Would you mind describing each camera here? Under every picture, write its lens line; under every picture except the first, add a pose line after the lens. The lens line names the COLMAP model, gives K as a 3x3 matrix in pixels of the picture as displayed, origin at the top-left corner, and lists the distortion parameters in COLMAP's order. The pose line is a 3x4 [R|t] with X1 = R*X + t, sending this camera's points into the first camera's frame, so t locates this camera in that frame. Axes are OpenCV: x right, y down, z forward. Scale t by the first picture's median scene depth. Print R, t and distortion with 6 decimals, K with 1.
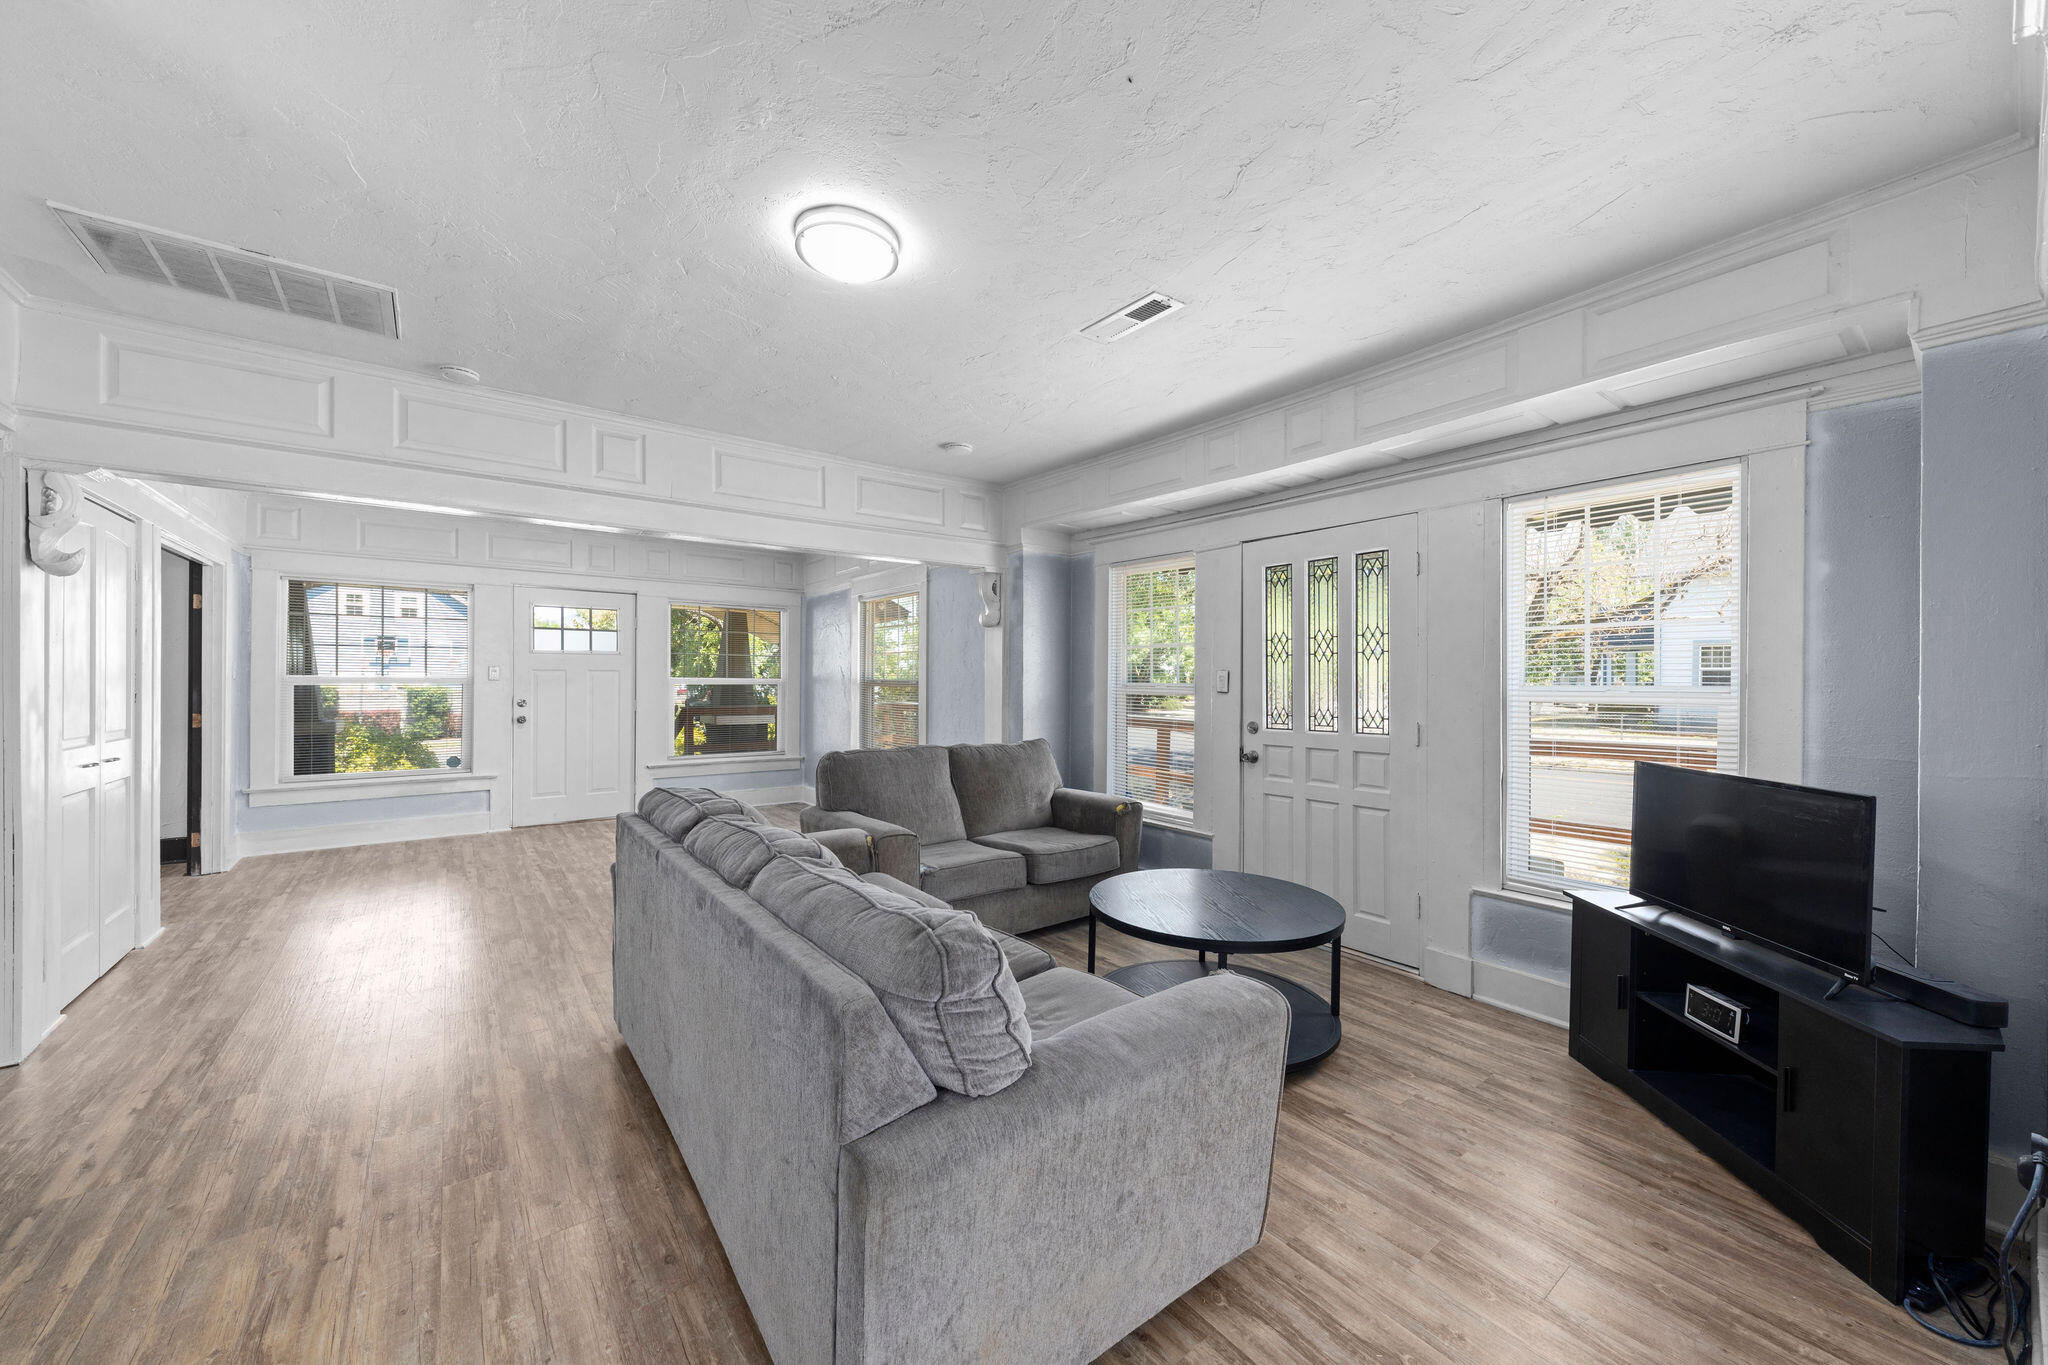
lens RADIAL K [[735.4, 0, 1038.3], [0, 735.4, 683.0], [0, 0, 1]] dist [0.009692, -0.000018]
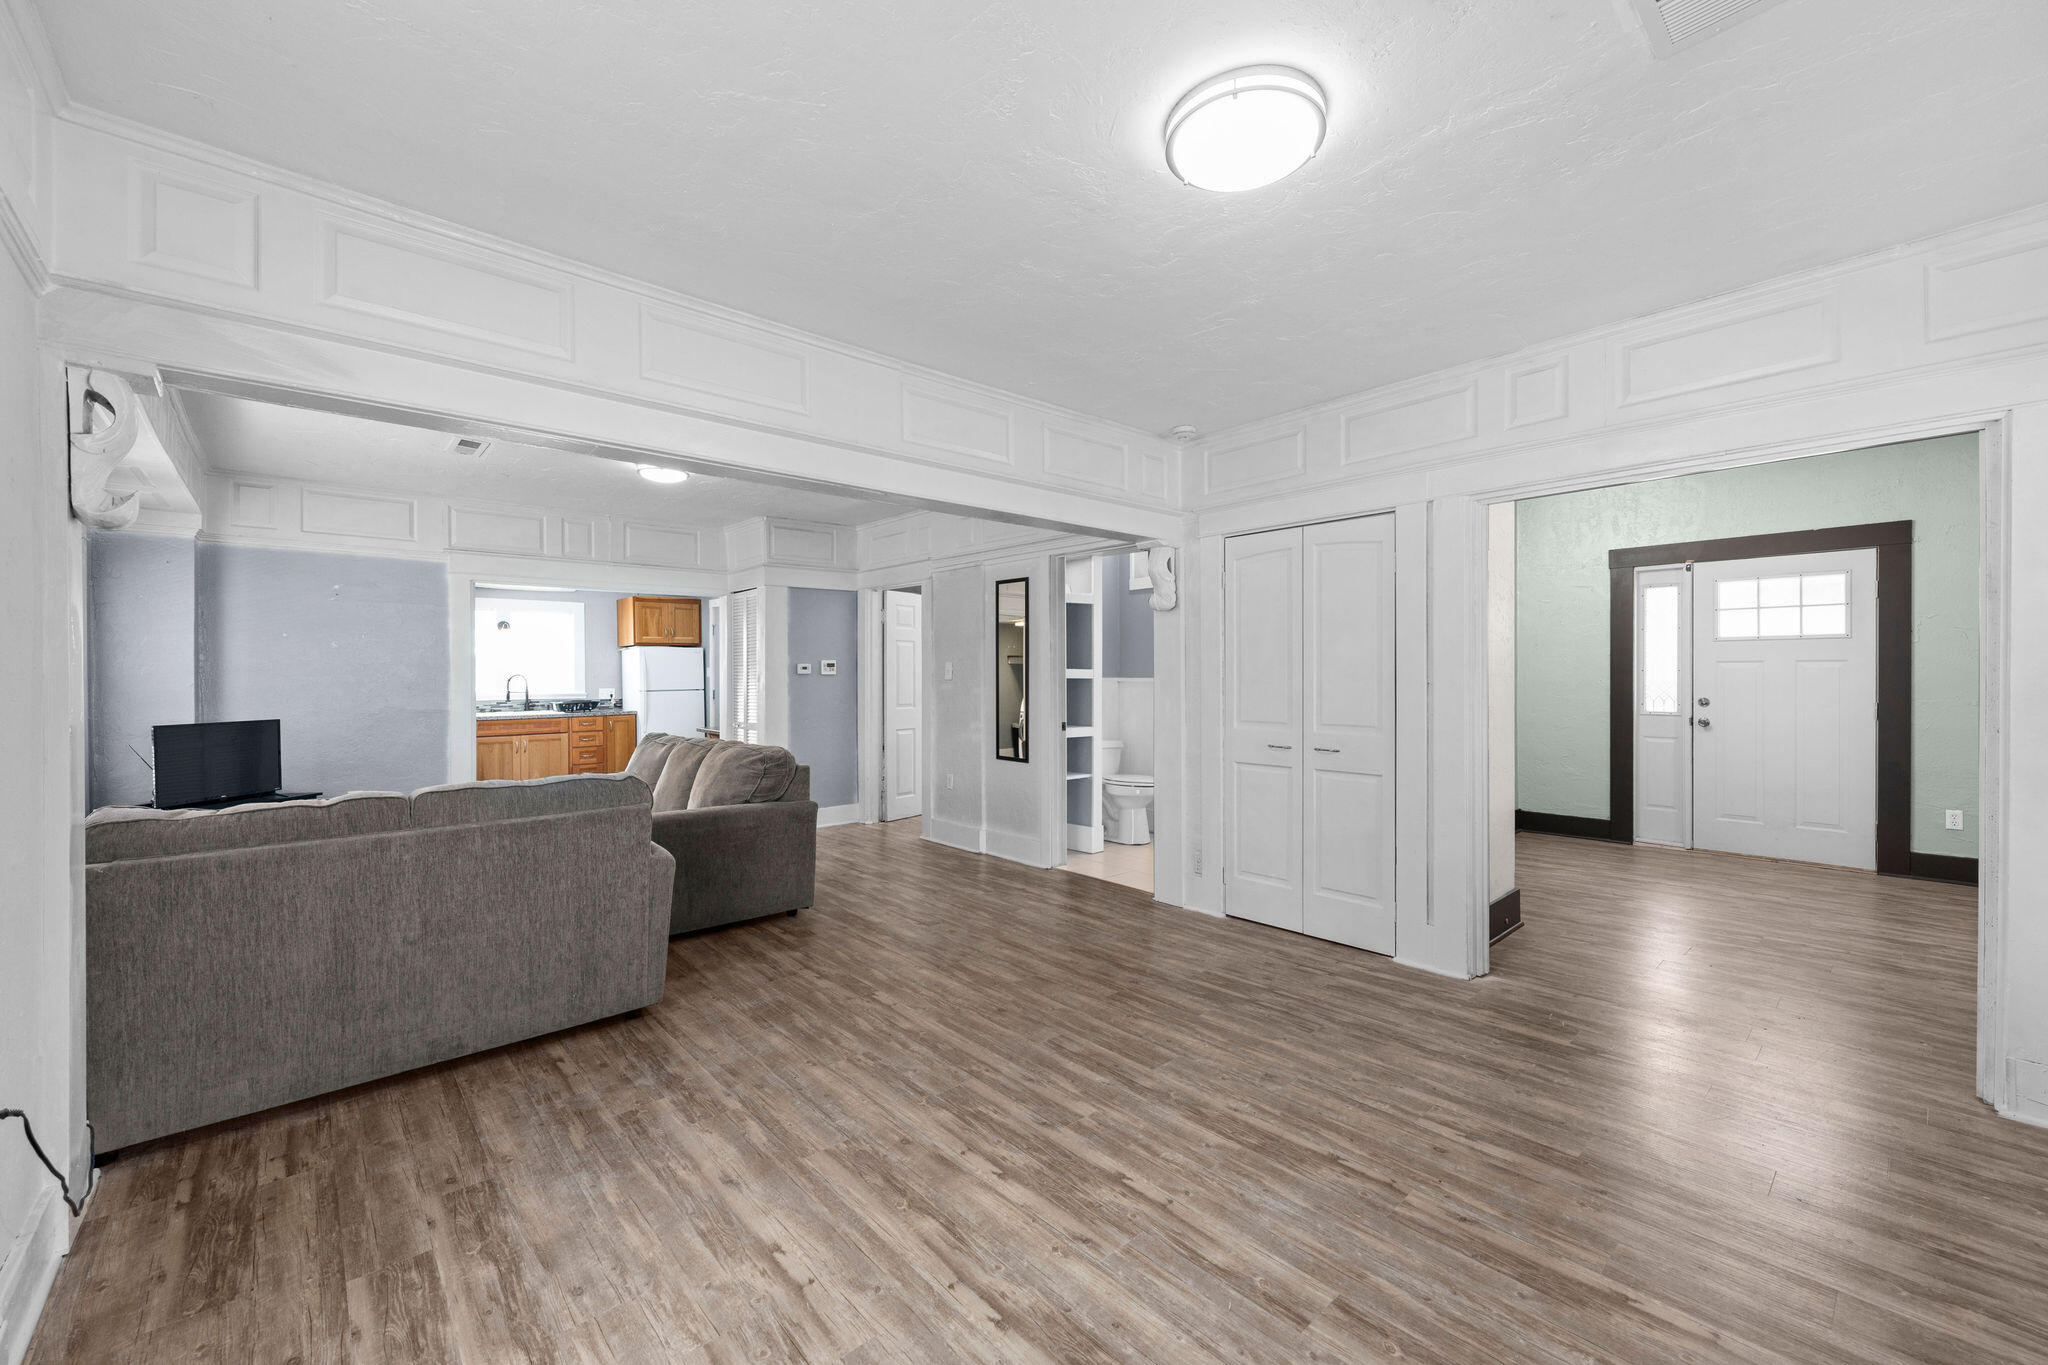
lens RADIAL K [[814.6, 0, 1056.8], [0, 814.6, 675.2], [0, 0, 1]] dist [-0.008464, 0.000021]
pose [[-0.996271, 0.000623, -0.086278, -0.585857], [0.000283, 0.999992, 0.003953, -0.008634], [0.086279, 0.003914, -0.996263, 1.696638]]
